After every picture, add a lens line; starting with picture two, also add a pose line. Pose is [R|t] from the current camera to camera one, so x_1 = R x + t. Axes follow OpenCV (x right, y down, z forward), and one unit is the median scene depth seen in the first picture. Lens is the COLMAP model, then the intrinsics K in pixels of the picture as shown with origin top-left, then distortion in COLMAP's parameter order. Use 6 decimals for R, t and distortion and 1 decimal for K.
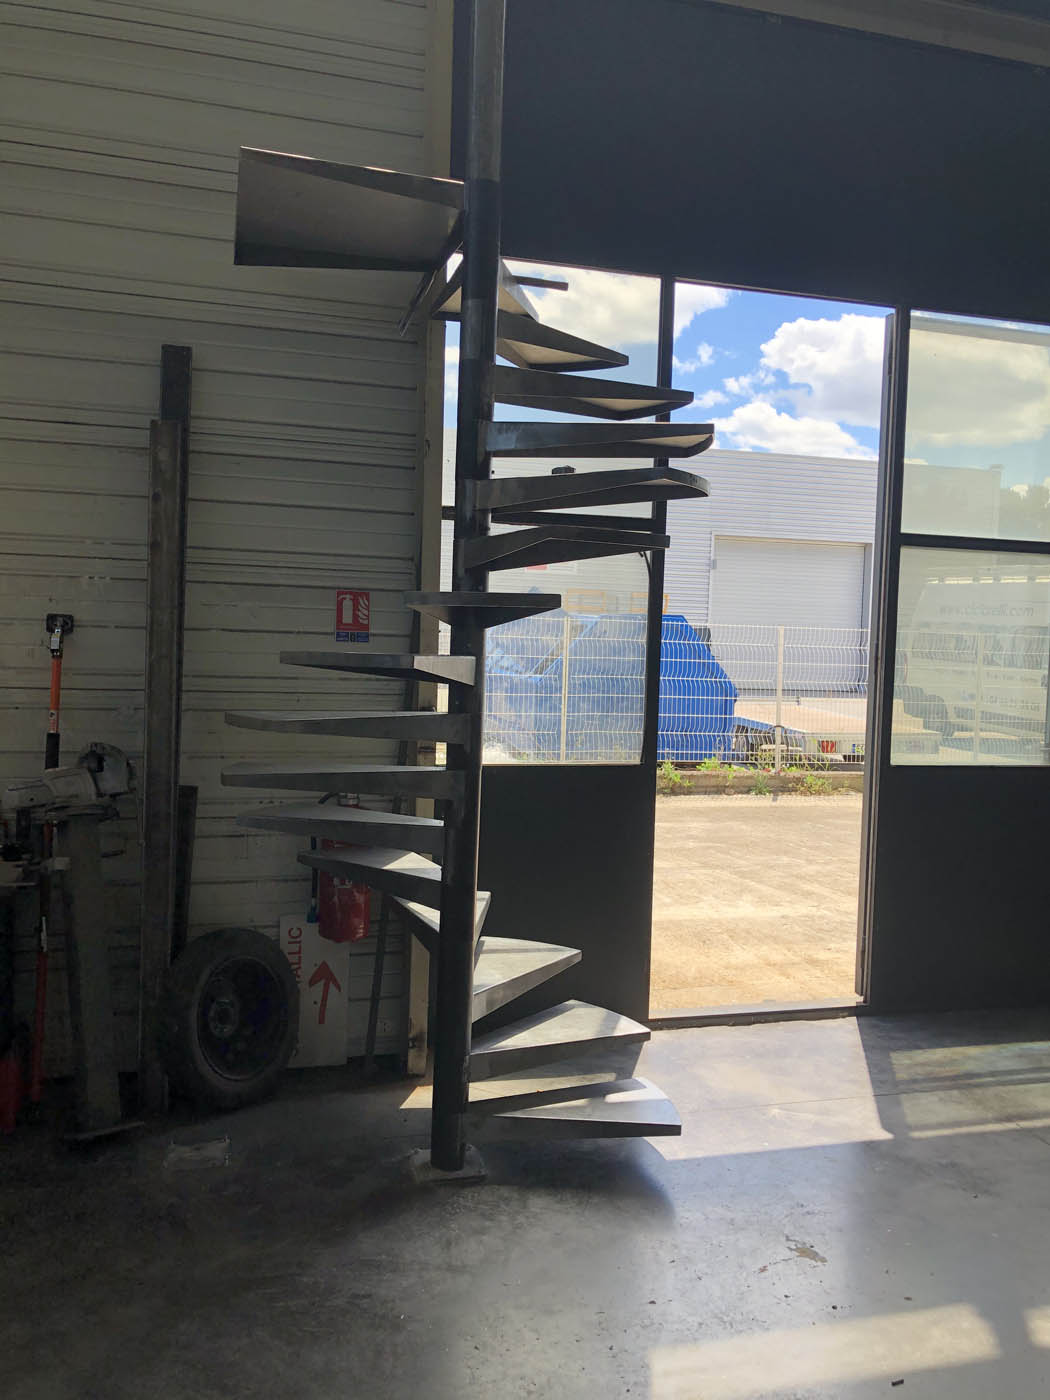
lens RADIAL K [[1156.3, 0, 523.6], [0, 1156.3, 701.1], [0, 0, 1]] dist [0.007784, -0.035243]
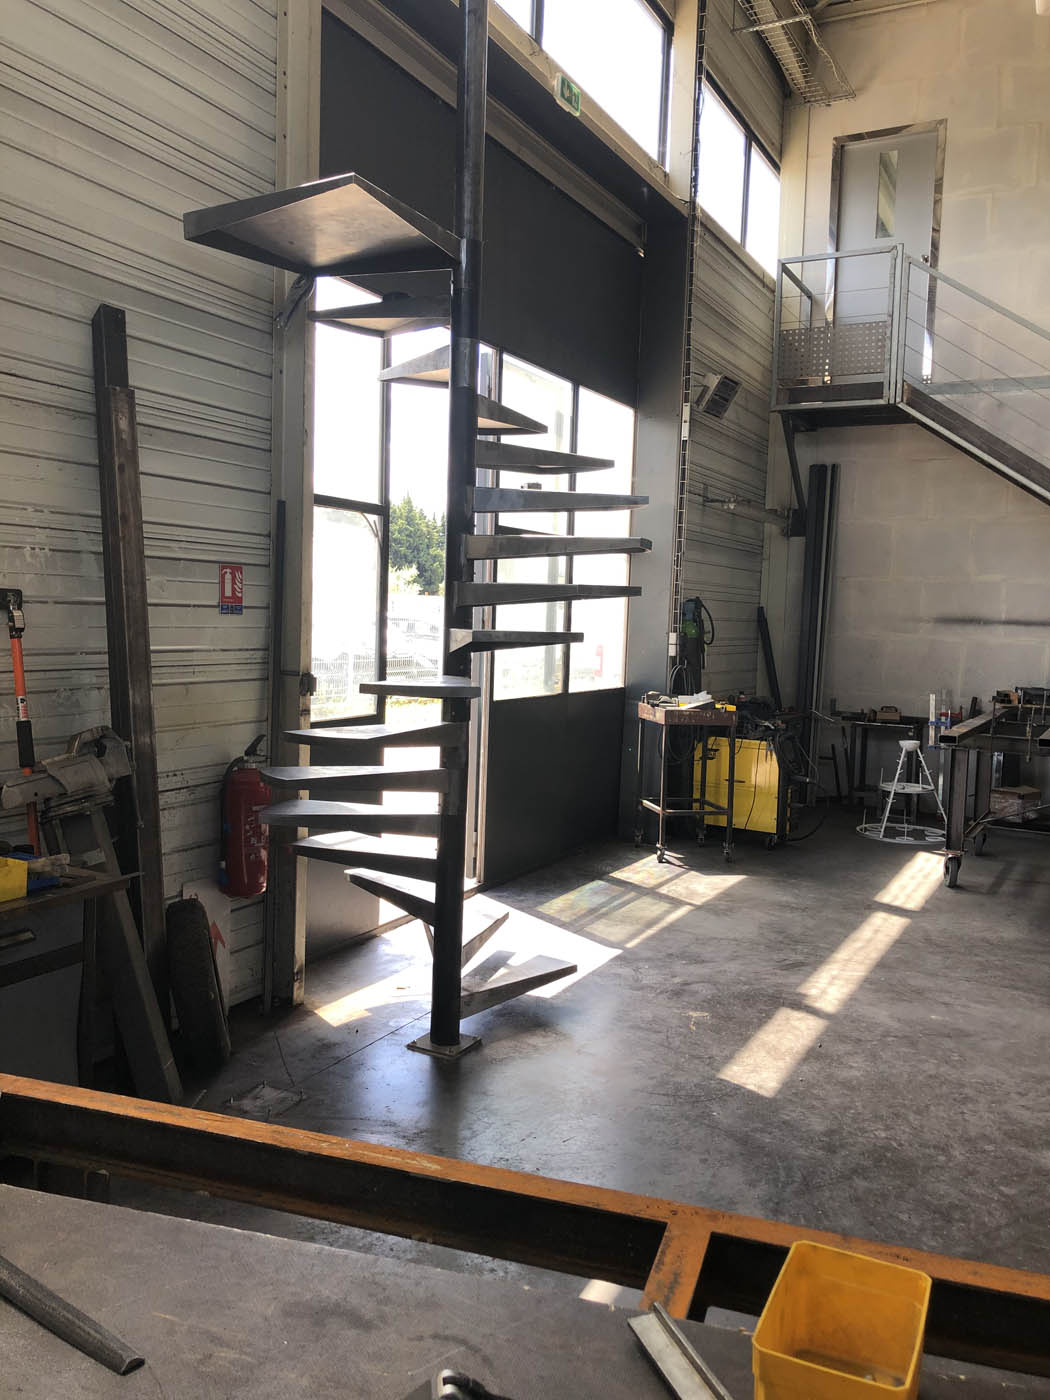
lens RADIAL K [[1156.3, 0, 519.9], [0, 1156.3, 698.9], [0, 0, 1]] dist [0.007784, -0.035243]
pose [[0.685961, -0.067632, 0.724488, -0.763910], [0.033996, 0.997563, 0.060937, -0.030561], [-0.726843, -0.017171, 0.686589, 0.093094]]
